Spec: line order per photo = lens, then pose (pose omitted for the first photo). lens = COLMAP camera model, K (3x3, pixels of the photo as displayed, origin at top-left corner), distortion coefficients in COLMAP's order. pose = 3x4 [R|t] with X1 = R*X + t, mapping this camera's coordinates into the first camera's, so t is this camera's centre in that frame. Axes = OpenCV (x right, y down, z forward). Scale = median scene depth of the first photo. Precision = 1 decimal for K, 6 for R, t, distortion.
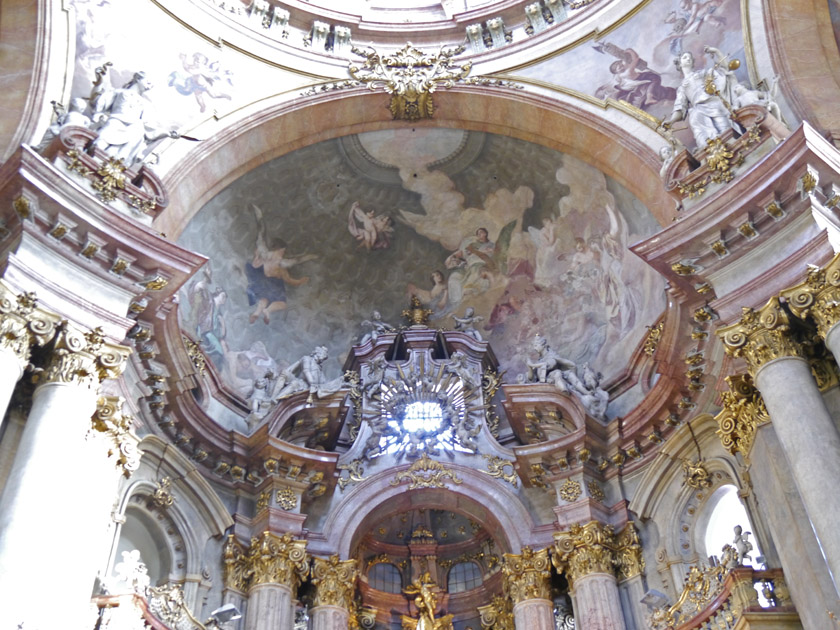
lens RADIAL K [[947.2, 0, 420.0], [0, 947.2, 315.0], [0, 0, 1]] dist [-0.000198, 0.015198]
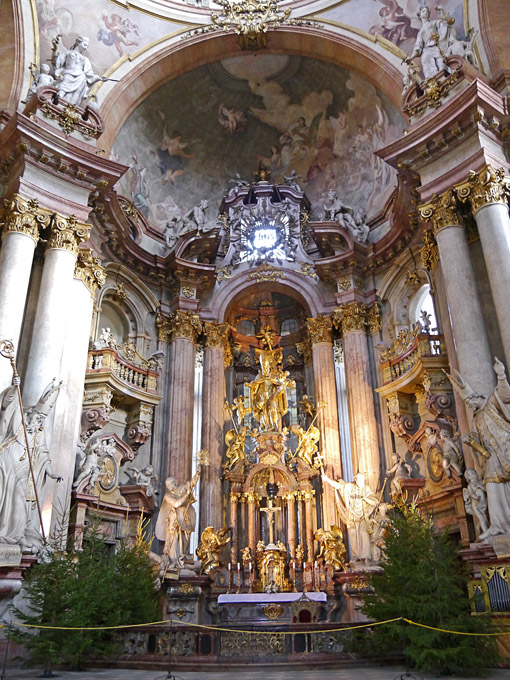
lens RADIAL K [[595.5, 0, 254.2], [0, 595.5, 351.0], [0, 0, 1]] dist [-0.033228, 0.014590]
pose [[0.997550, -0.007710, -0.069532, 0.061897], [0.032085, 0.933636, 0.356783, -0.097998], [0.062167, -0.358140, 0.931596, -0.099013]]
